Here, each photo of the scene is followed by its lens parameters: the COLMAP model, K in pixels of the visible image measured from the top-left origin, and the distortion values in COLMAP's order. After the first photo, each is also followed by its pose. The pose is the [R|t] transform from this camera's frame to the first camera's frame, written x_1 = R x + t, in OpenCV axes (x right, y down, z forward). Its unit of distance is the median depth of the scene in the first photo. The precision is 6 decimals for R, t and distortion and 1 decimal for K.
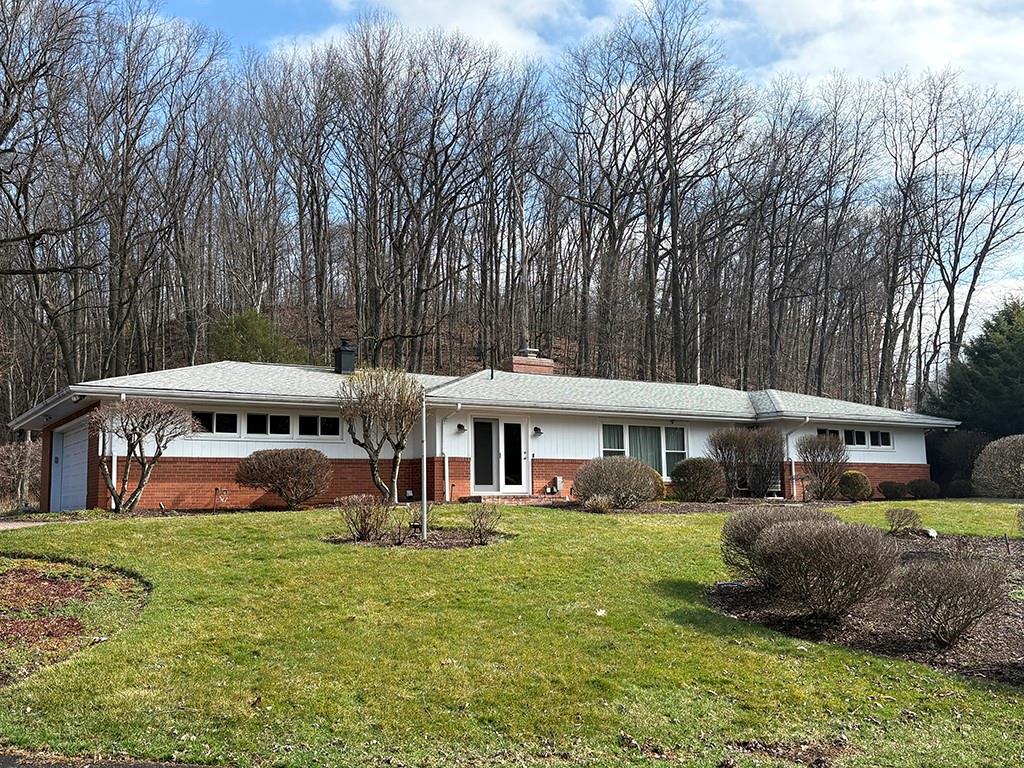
lens RADIAL K [[1015.2, 0, 513.1], [0, 1015.2, 384.5], [0, 0, 1]] dist [-0.004995, 0.000000]
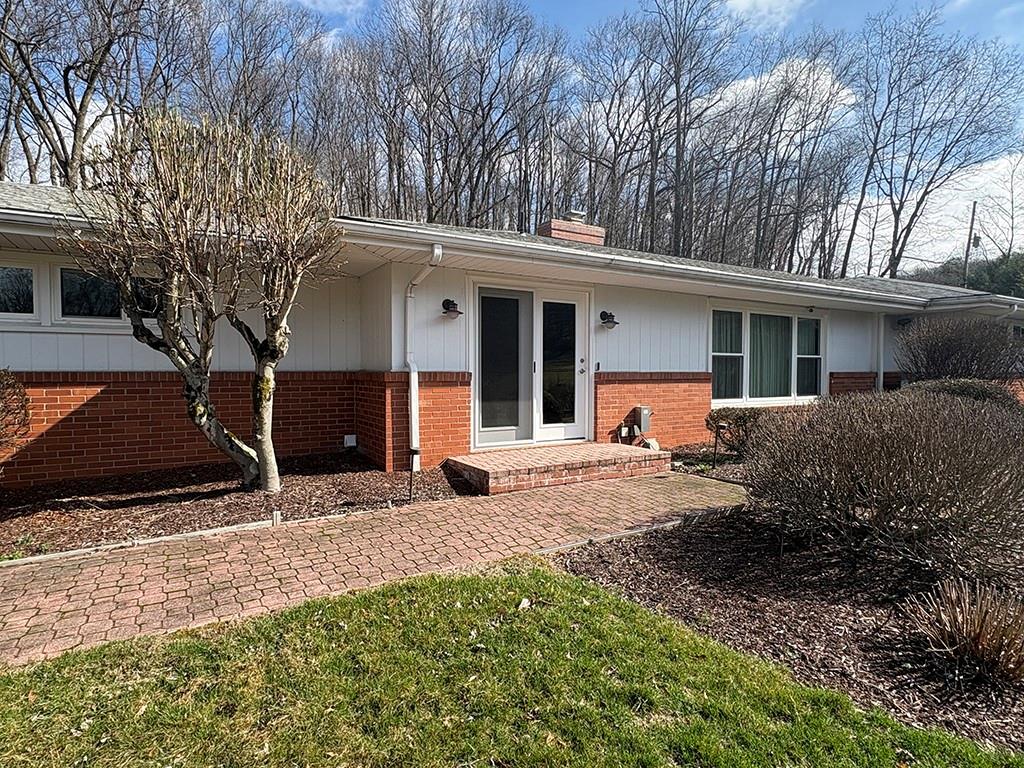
lens RADIAL K [[562.8, 0, 515.8], [0, 562.8, 383.4], [0, 0, 1]] dist [0.002066, 0.000784]
pose [[0.999244, 0.019645, -0.033543, -0.012144], [-0.014552, 0.989200, 0.145845, 0.037314], [0.036046, -0.145246, 0.988739, 0.712153]]
